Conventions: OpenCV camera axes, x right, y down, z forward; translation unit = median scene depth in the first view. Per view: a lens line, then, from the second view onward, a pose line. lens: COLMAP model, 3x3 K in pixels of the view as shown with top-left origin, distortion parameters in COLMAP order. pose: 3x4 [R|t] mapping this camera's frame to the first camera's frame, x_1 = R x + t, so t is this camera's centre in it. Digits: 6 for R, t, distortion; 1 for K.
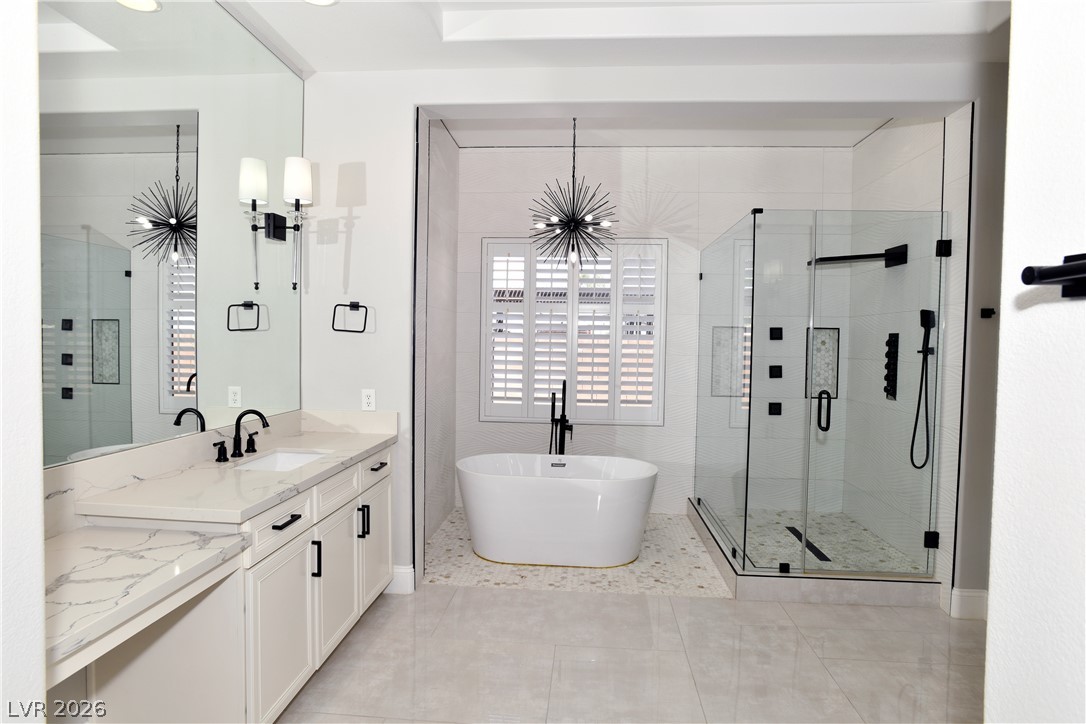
lens RADIAL K [[587.3, 0, 543.0], [0, 587.3, 362.0], [0, 0, 1]] dist [-0.054295, 0.000504]
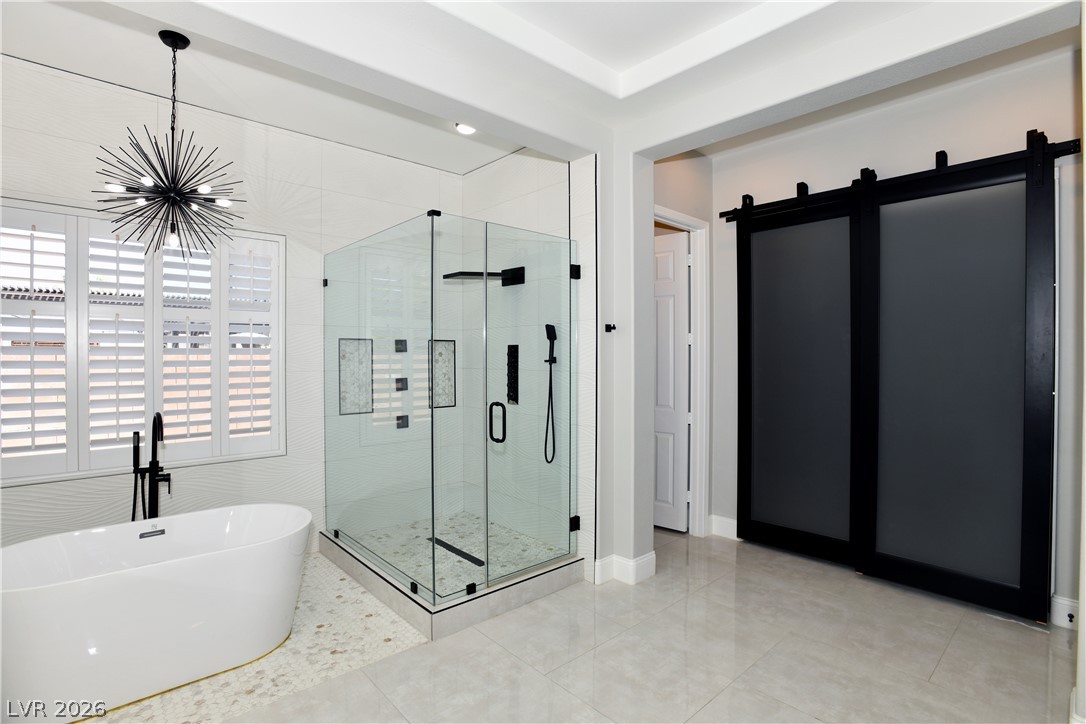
lens RADIAL K [[522.2, 0, 542.9], [0, 522.2, 360.3], [0, 0, 1]] dist [-0.063050, 0.022530]
pose [[0.685458, -0.022891, 0.727752, -0.093191], [0.039449, 0.999205, -0.005726, -0.011108], [-0.727043, 0.032634, 0.685816, 0.249145]]
